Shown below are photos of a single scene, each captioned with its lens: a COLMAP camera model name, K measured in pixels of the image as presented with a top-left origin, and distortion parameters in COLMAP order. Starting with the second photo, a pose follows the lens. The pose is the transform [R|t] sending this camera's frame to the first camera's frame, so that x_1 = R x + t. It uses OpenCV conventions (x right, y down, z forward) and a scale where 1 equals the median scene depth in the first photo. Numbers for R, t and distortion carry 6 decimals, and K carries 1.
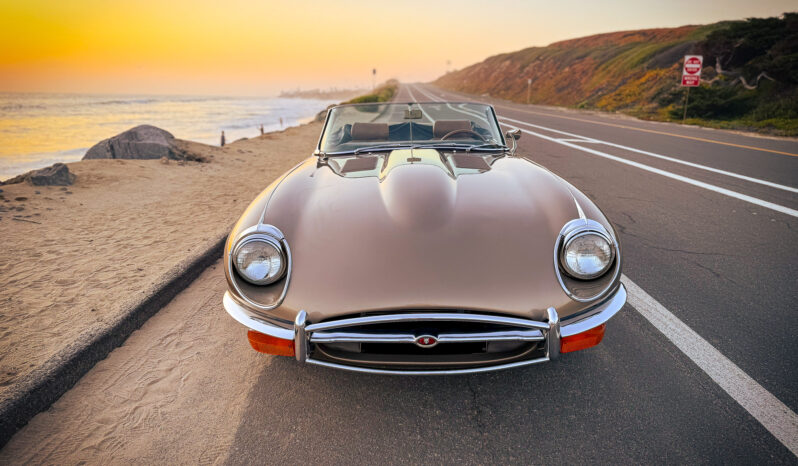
lens RADIAL K [[602.3, 0, 399.0], [0, 602.3, 233.0], [0, 0, 1]] dist [-0.001881, -0.009910]
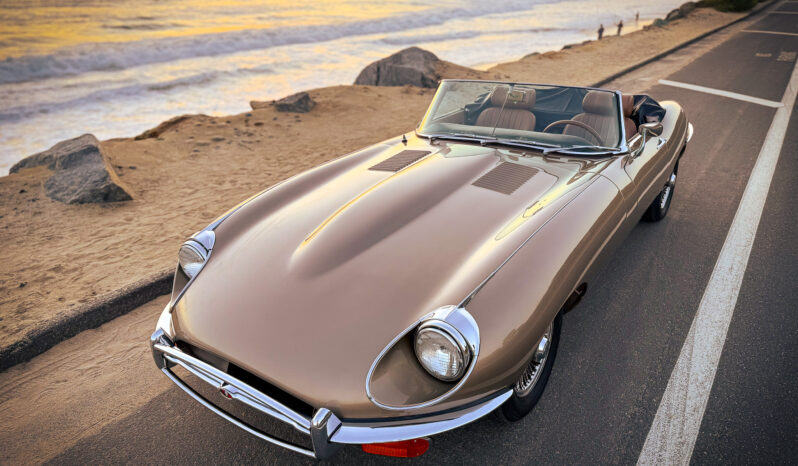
lens RADIAL K [[602.3, 0, 399.0], [0, 602.3, 233.0], [0, 0, 1]] dist [-0.001881, -0.009910]
pose [[0.802404, 0.220835, -0.554419, 0.298128], [-0.114332, 0.968691, 0.220375, -0.129987], [0.585727, -0.113442, 0.802530, 0.137576]]
